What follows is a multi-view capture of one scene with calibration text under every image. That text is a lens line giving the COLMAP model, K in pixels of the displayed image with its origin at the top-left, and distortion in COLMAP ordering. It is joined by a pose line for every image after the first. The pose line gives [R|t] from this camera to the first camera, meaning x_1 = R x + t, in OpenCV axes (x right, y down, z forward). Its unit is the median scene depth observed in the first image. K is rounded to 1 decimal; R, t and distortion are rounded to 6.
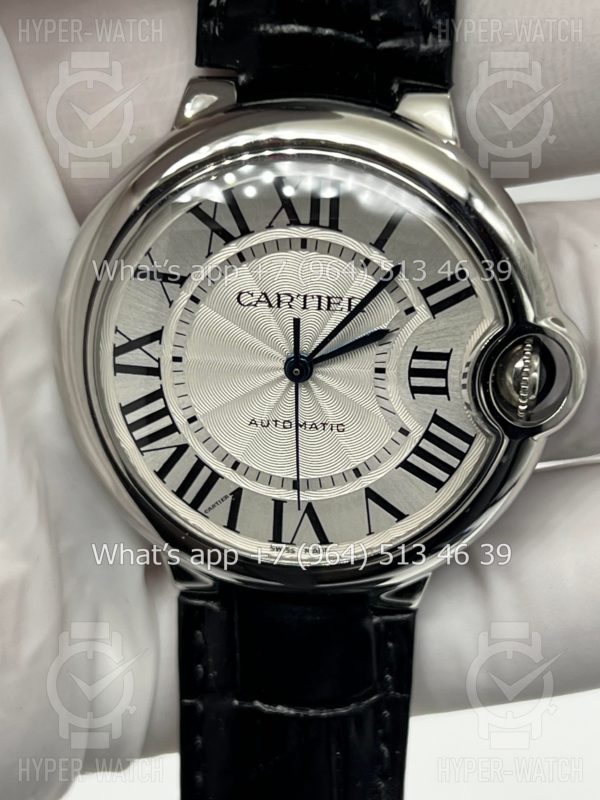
lens RADIAL K [[1812.2, 0, 300.9], [0, 1812.2, 395.4], [0, 0, 1]] dist [0.145776, 0.000000]
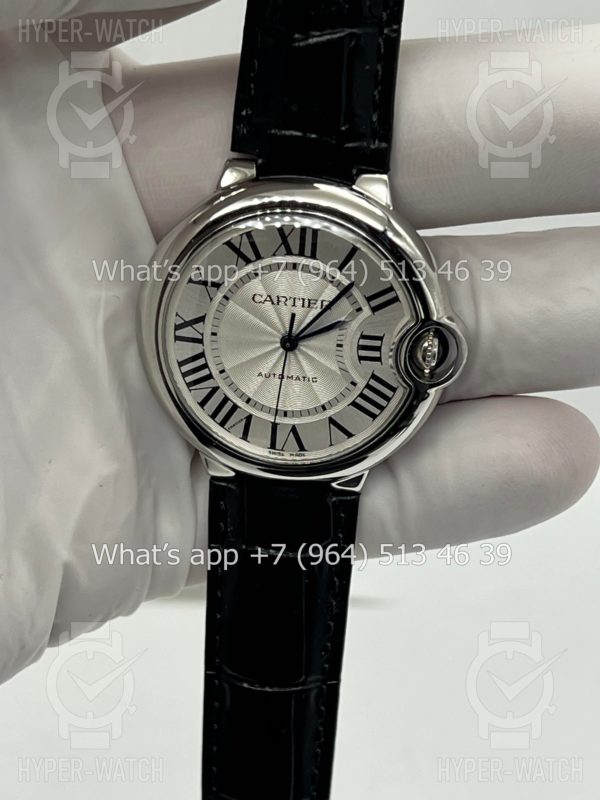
lens RADIAL K [[1812.2, 0, 299.2], [0, 1812.2, 402.3], [0, 0, 1]] dist [0.145776, 0.000000]
pose [[0.999501, 0.031517, -0.002190, 0.012717], [-0.031302, 0.997304, 0.066367, -0.068832], [0.004276, -0.066265, 0.997793, -0.610404]]
